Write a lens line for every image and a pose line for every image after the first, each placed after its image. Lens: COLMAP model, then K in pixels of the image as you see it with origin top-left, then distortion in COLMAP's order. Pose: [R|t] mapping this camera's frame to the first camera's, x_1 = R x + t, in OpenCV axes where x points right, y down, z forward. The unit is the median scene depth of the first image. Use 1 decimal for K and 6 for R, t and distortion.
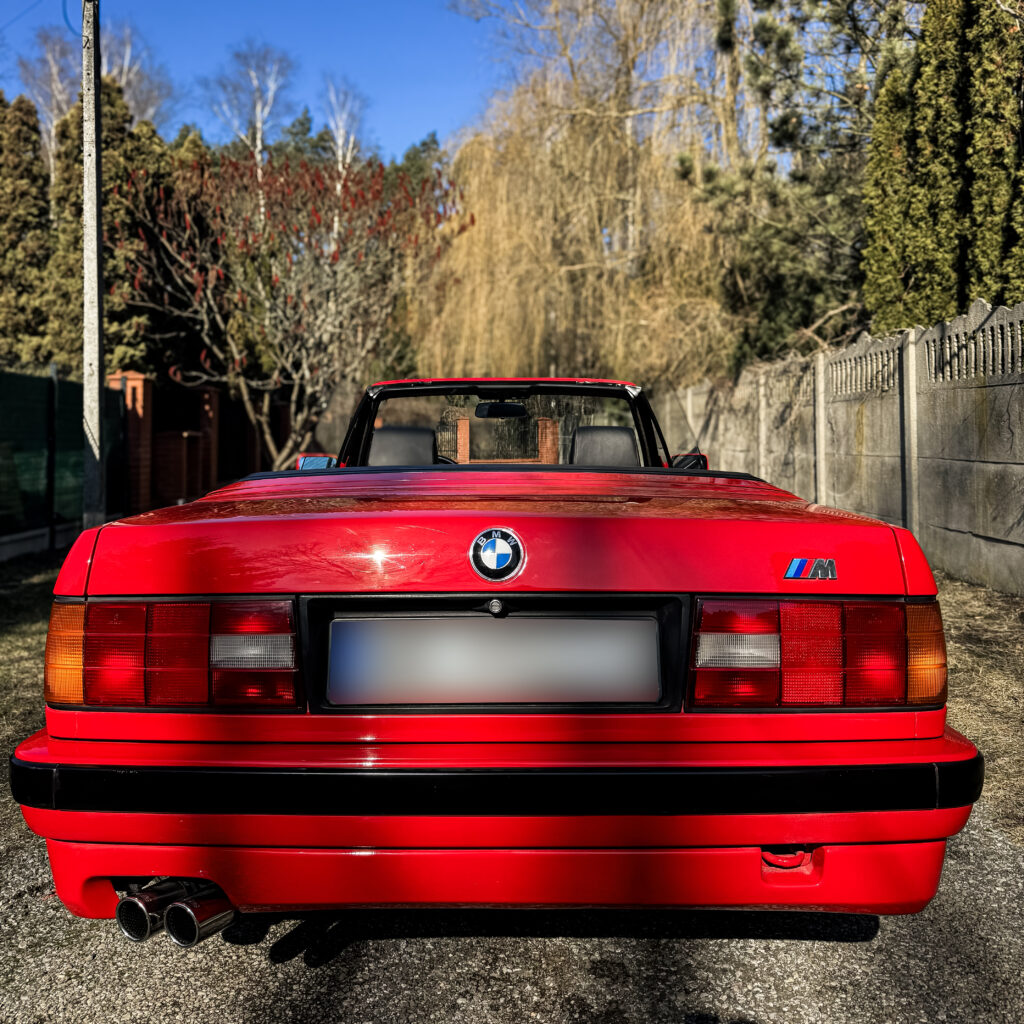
lens RADIAL K [[946.9, 0, 510.5], [0, 946.9, 395.1], [0, 0, 1]] dist [0.072974, -0.126914]
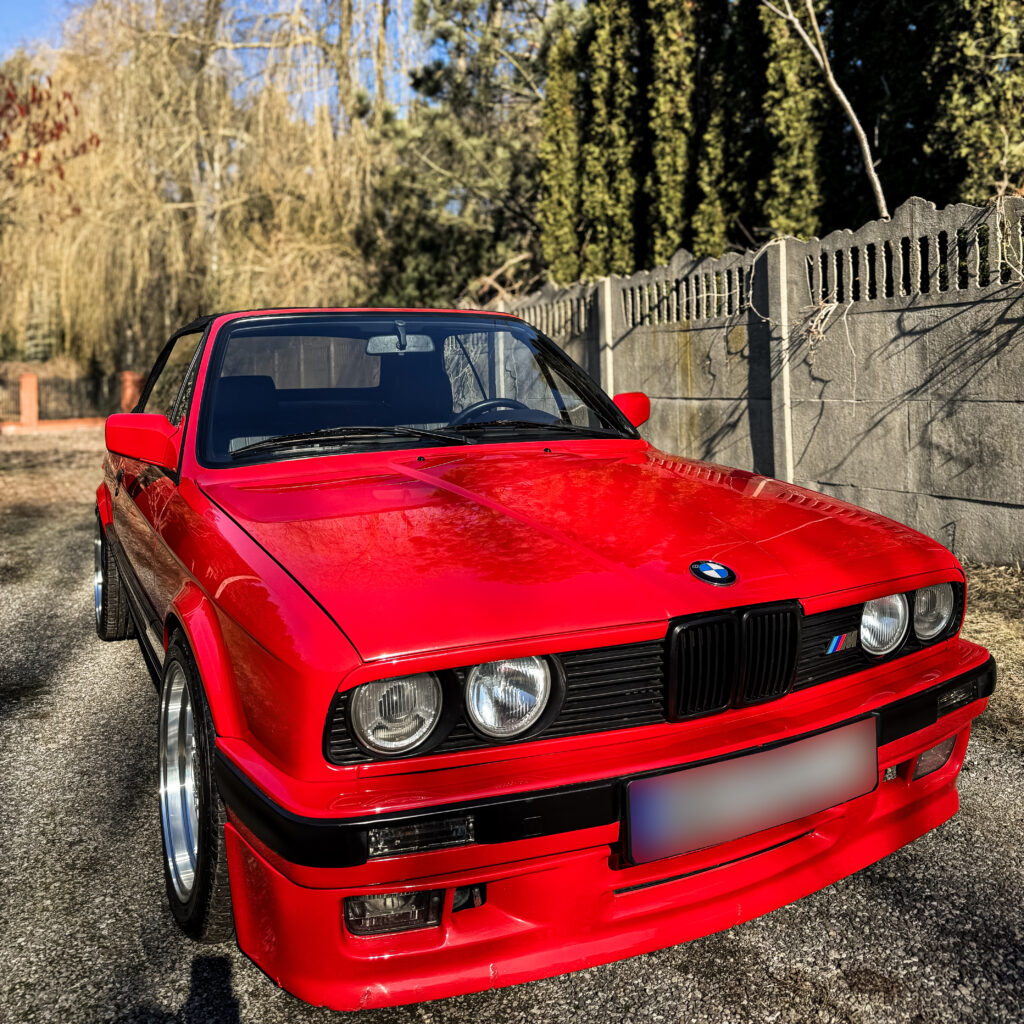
lens RADIAL K [[935.6, 0, 512.6], [0, 935.6, 388.3], [0, 0, 1]] dist [0.083018, -0.102904]
pose [[0.907599, -0.025230, 0.419079, -0.096651], [0.006827, 0.998948, 0.045356, 0.005068], [-0.419783, -0.038304, 0.906816, 0.068659]]
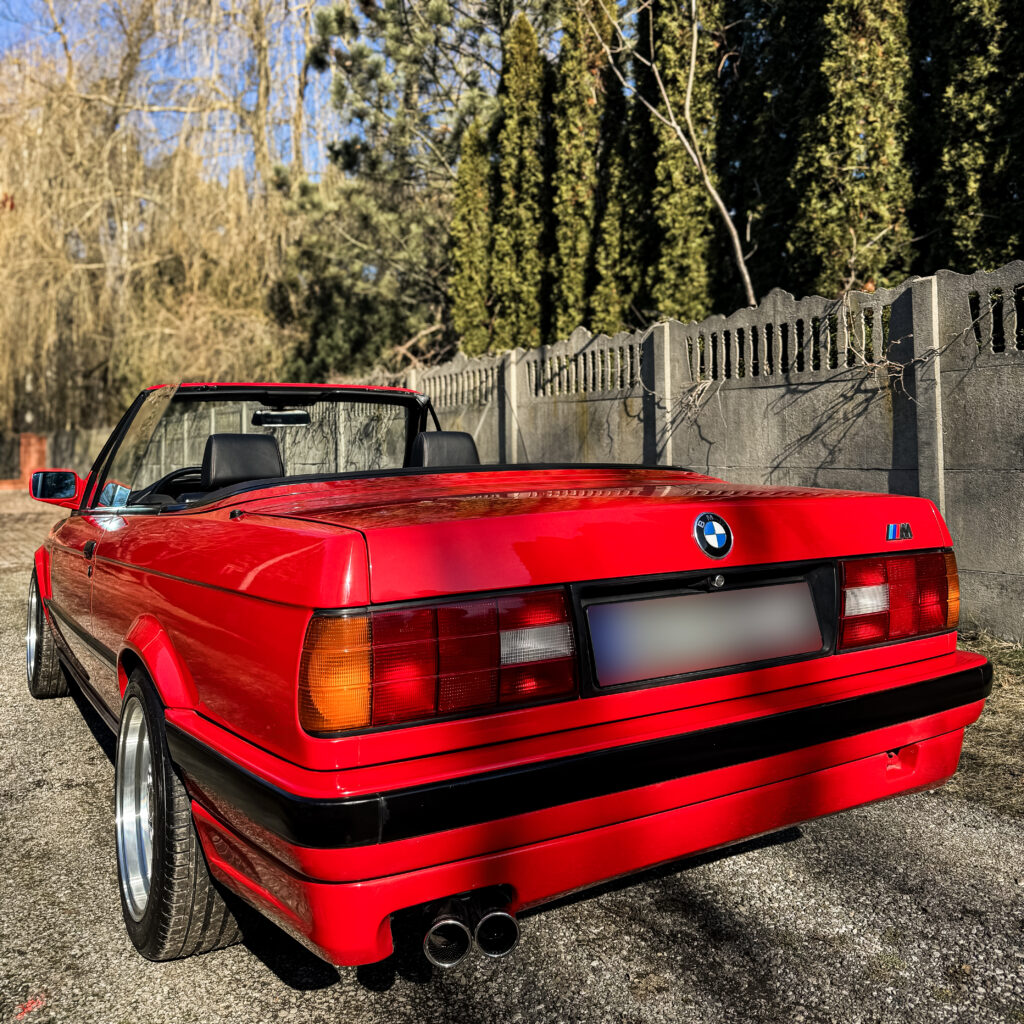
lens RADIAL K [[932.7, 0, 510.8], [0, 932.7, 423.5], [0, 0, 1]] dist [0.092720, -0.130589]
pose [[0.866723, 0.000038, 0.498790, -0.113174], [-0.007185, 0.999897, 0.012410, 0.003420], [-0.498739, -0.014340, 0.866634, 0.023225]]
